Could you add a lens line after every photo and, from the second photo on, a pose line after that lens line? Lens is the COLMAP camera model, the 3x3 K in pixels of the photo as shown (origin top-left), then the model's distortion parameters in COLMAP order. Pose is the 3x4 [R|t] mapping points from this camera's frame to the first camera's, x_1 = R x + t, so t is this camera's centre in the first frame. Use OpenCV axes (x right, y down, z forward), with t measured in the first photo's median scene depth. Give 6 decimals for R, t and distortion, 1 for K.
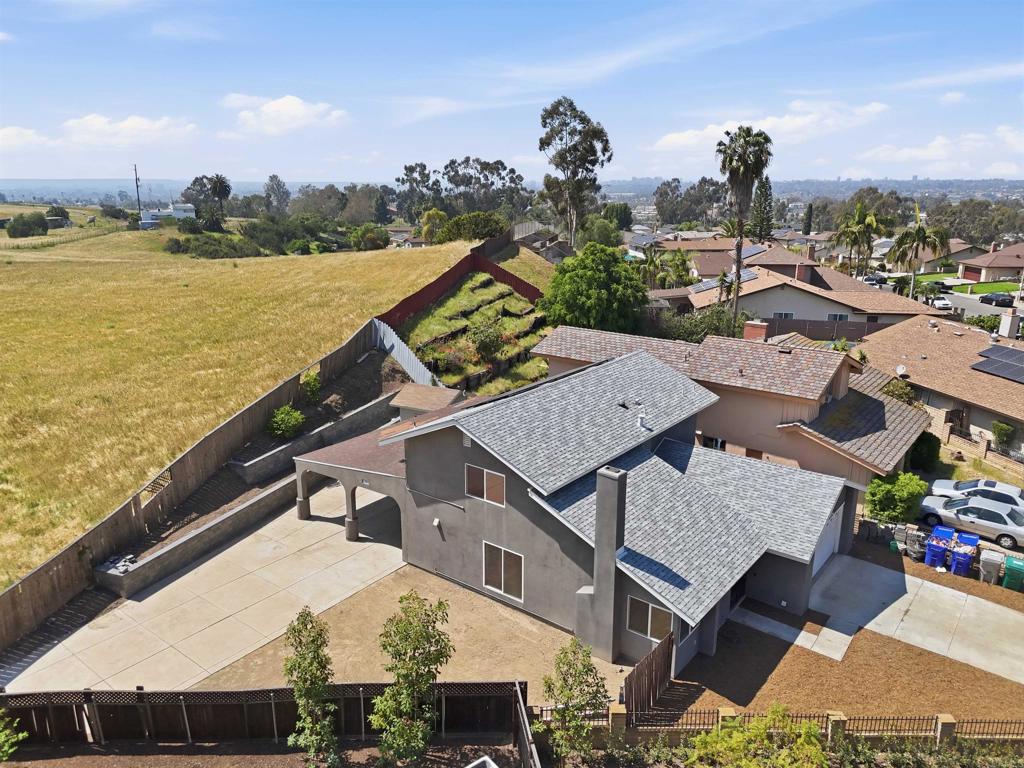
lens RADIAL K [[756.3, 0, 517.1], [0, 756.3, 386.7], [0, 0, 1]] dist [0.051516, -0.027970]
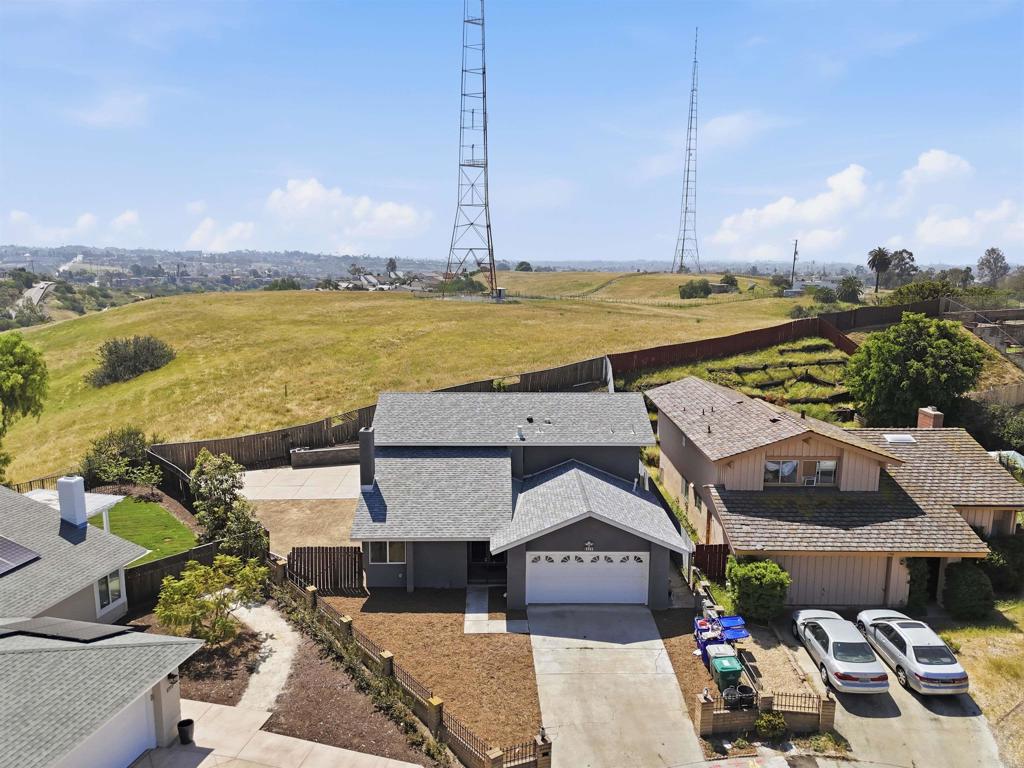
lens RADIAL K [[756.3, 0, 510.4], [0, 756.3, 380.8], [0, 0, 1]] dist [0.051516, -0.027970]
pose [[0.611661, 0.135880, -0.779363, 0.976255], [-0.214122, 0.976804, 0.002256, -0.030484], [0.761592, 0.165499, 0.626568, 0.193479]]
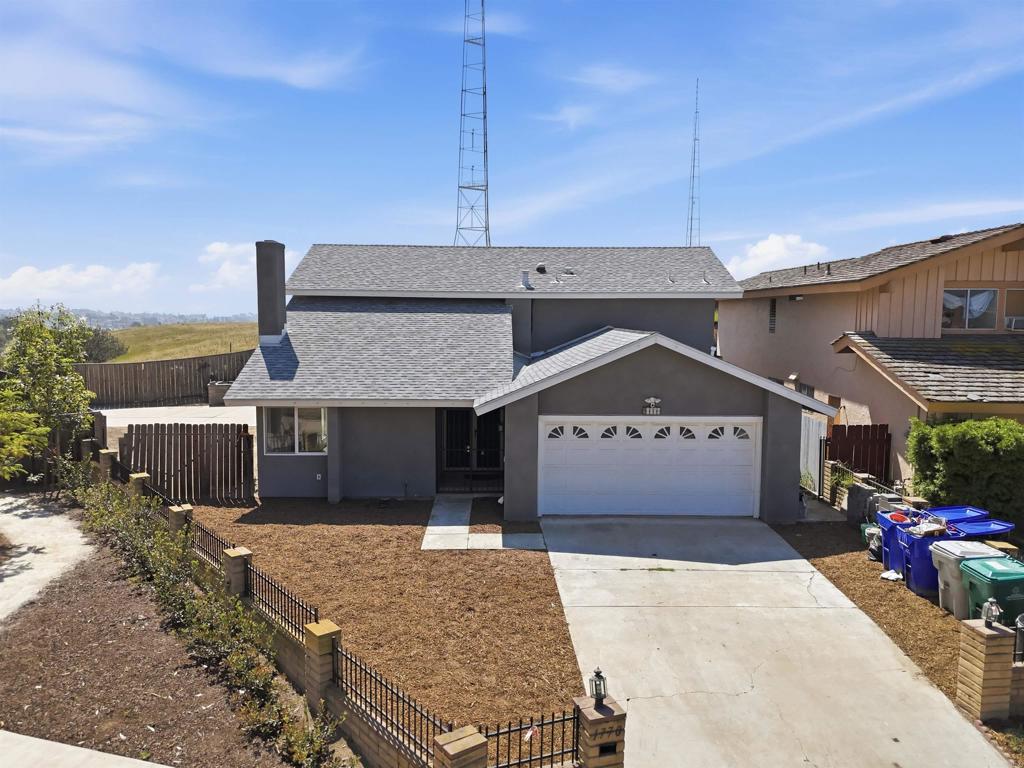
lens RADIAL K [[756.3, 0, 509.7], [0, 756.3, 383.5], [0, 0, 1]] dist [0.051516, -0.027970]
pose [[0.609236, 0.072511, -0.789667, 0.689331], [-0.213985, 0.973902, -0.075663, 0.189130], [0.763572, 0.215073, 0.608853, 0.487348]]
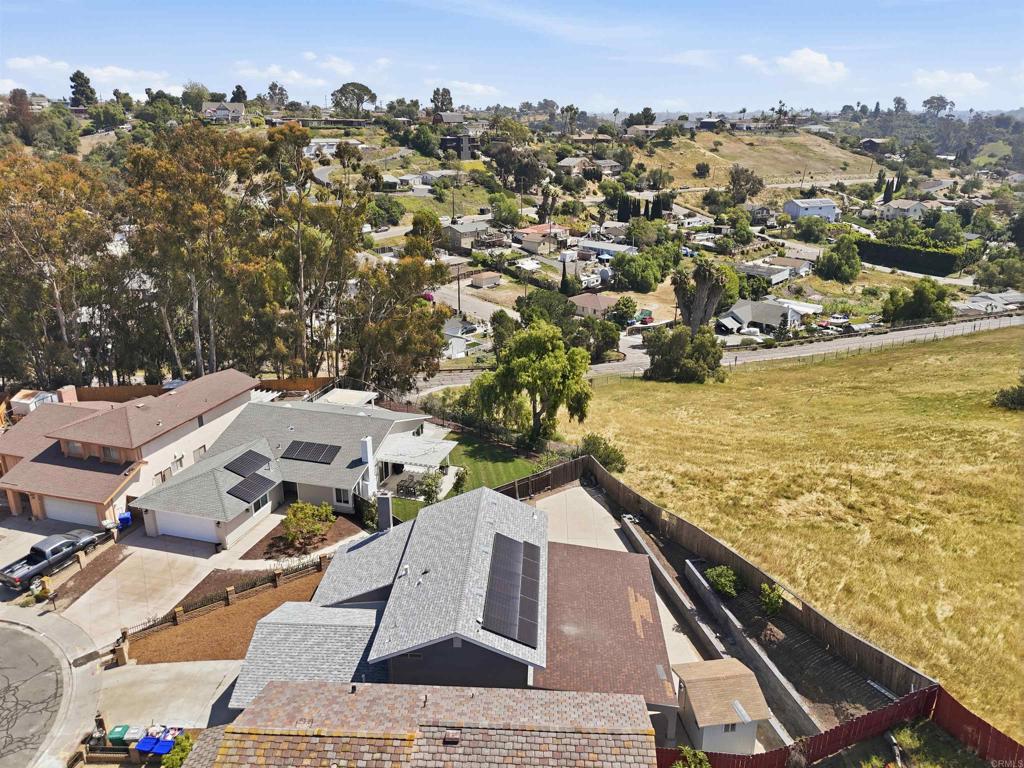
lens RADIAL K [[756.3, 0, 512.5], [0, 756.3, 384.1], [0, 0, 1]] dist [0.051516, -0.027970]
pose [[-0.829370, 0.170670, -0.531993, 0.602017], [-0.162830, 0.837023, 0.522377, -0.859174], [0.534445, 0.519869, -0.666412, 1.637552]]
